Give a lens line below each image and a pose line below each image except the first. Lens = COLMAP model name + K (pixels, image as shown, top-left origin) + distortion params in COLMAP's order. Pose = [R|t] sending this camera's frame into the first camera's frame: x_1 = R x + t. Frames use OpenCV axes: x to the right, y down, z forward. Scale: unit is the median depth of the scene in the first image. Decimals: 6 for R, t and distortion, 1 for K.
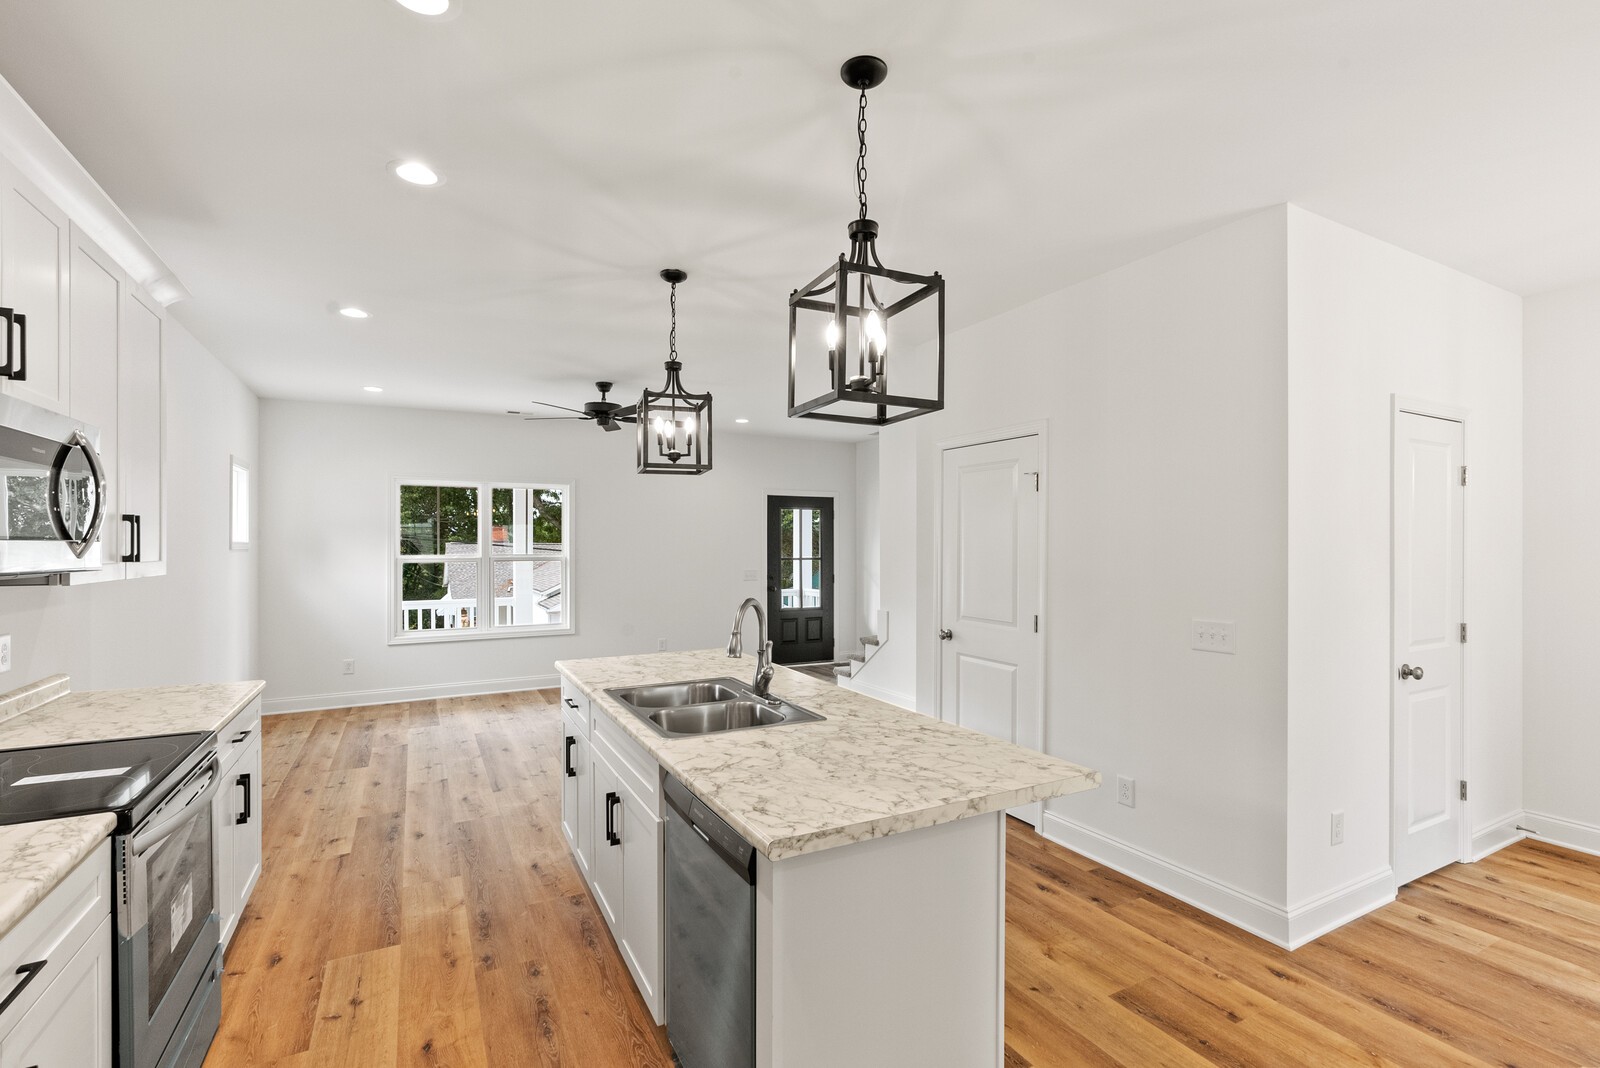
lens RADIAL K [[724.3, 0, 800.0], [0, 724.3, 534.0], [0, 0, 1]] dist [-0.032837, 0.000023]
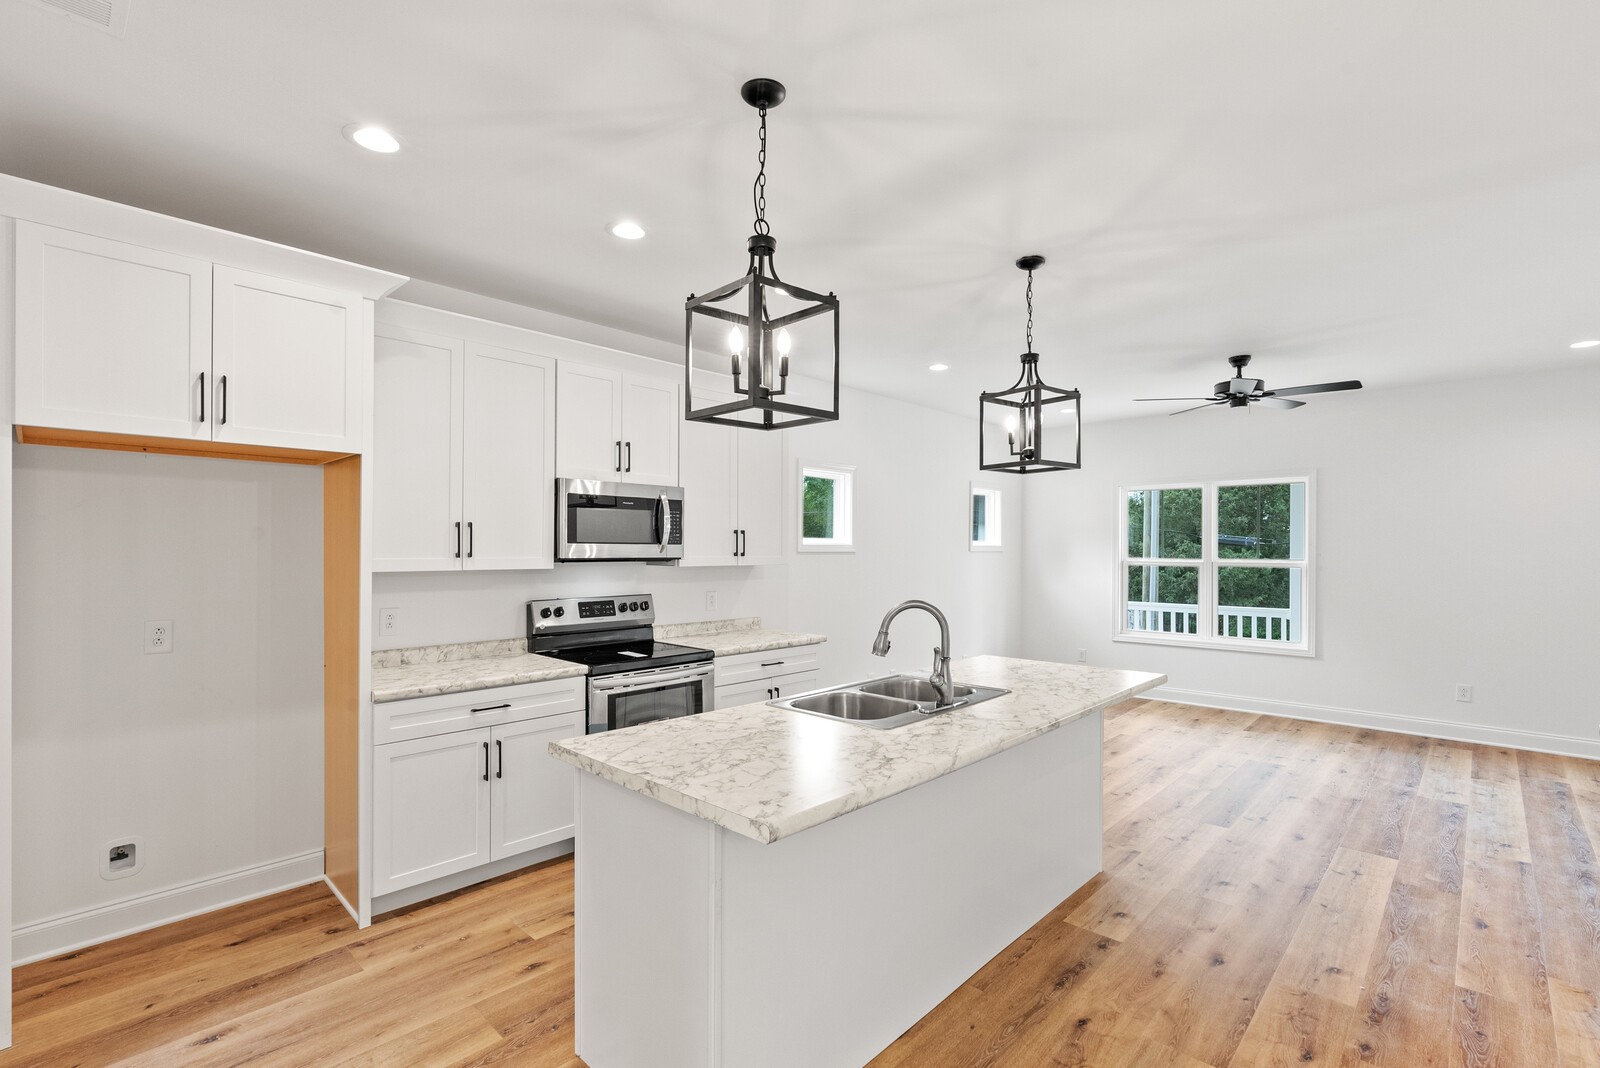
lens RADIAL K [[739.0, 0, 800.0], [0, 739.0, 534.0], [0, 0, 1]] dist [-0.000448, 0.000008]
pose [[0.327122, -0.010342, -0.944926, 0.367380], [0.006668, 0.999940, -0.008636, 0.002266], [0.944959, -0.003476, 0.327171, 0.228689]]
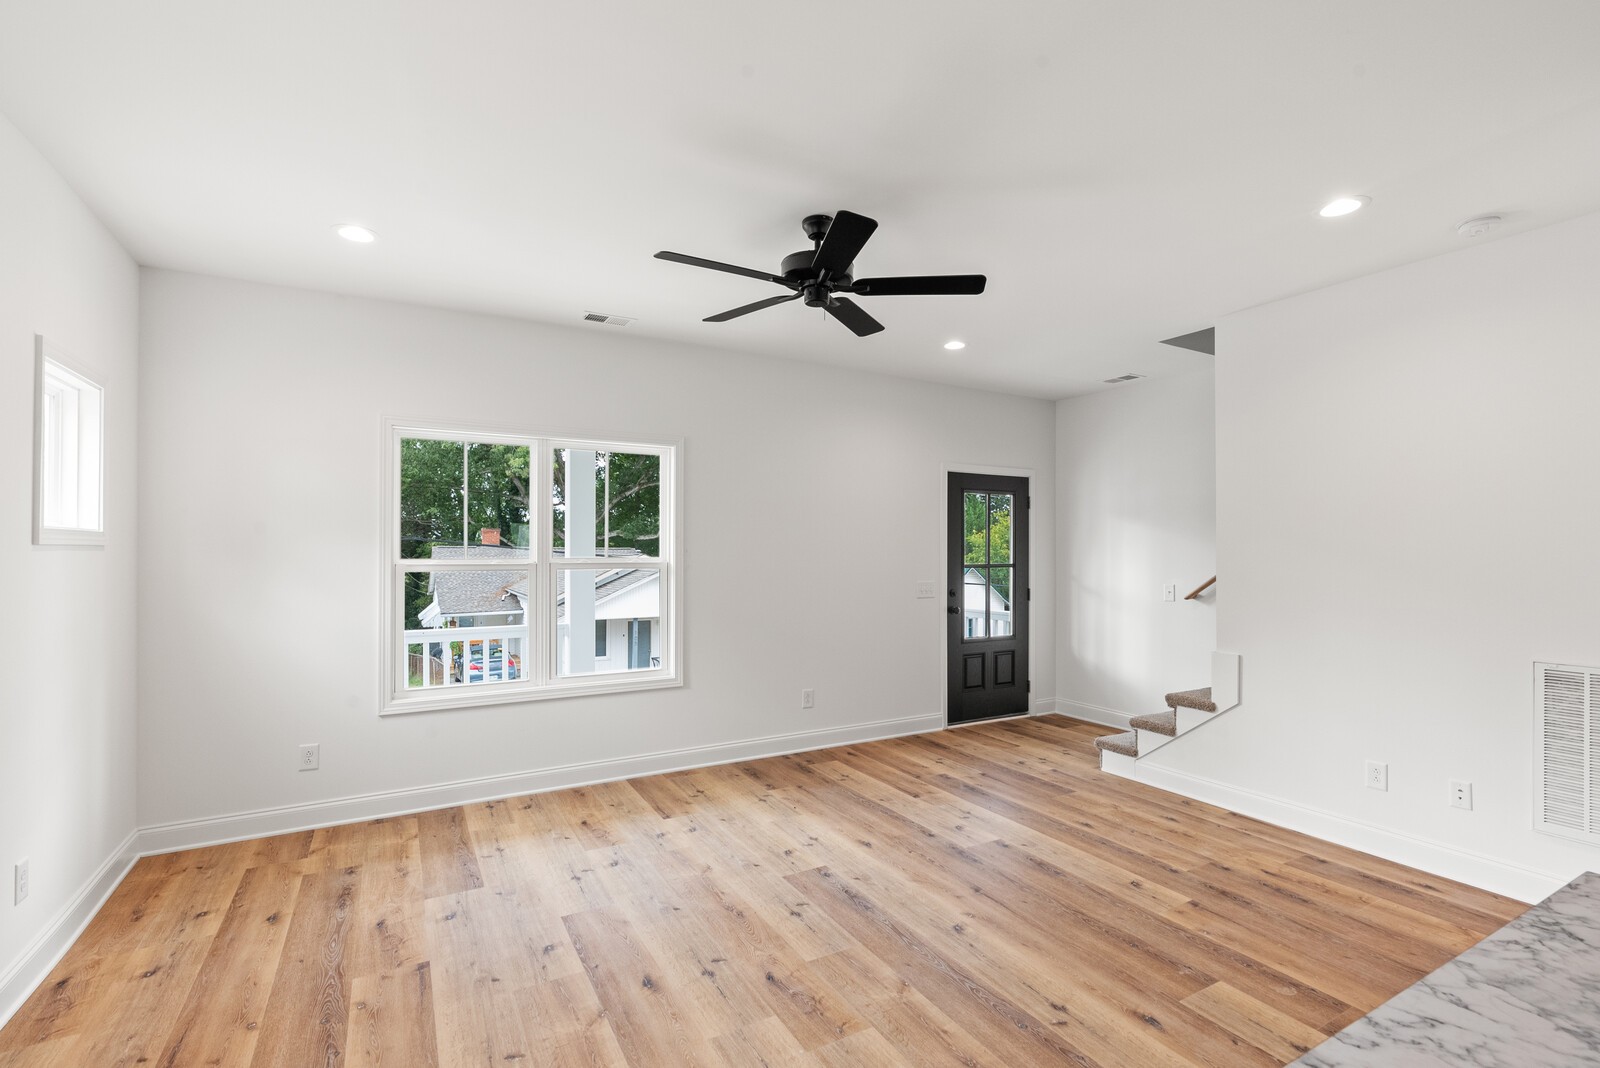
lens RADIAL K [[731.0, 0, 800.2], [0, 731.0, 539.0], [0, 0, 1]] dist [-0.018684, 0.000253]
pose [[0.999867, 0.002710, 0.016067, -0.287020], [-0.002699, 0.999996, -0.000733, 0.015205], [-0.016069, 0.000689, 0.999871, 0.477505]]
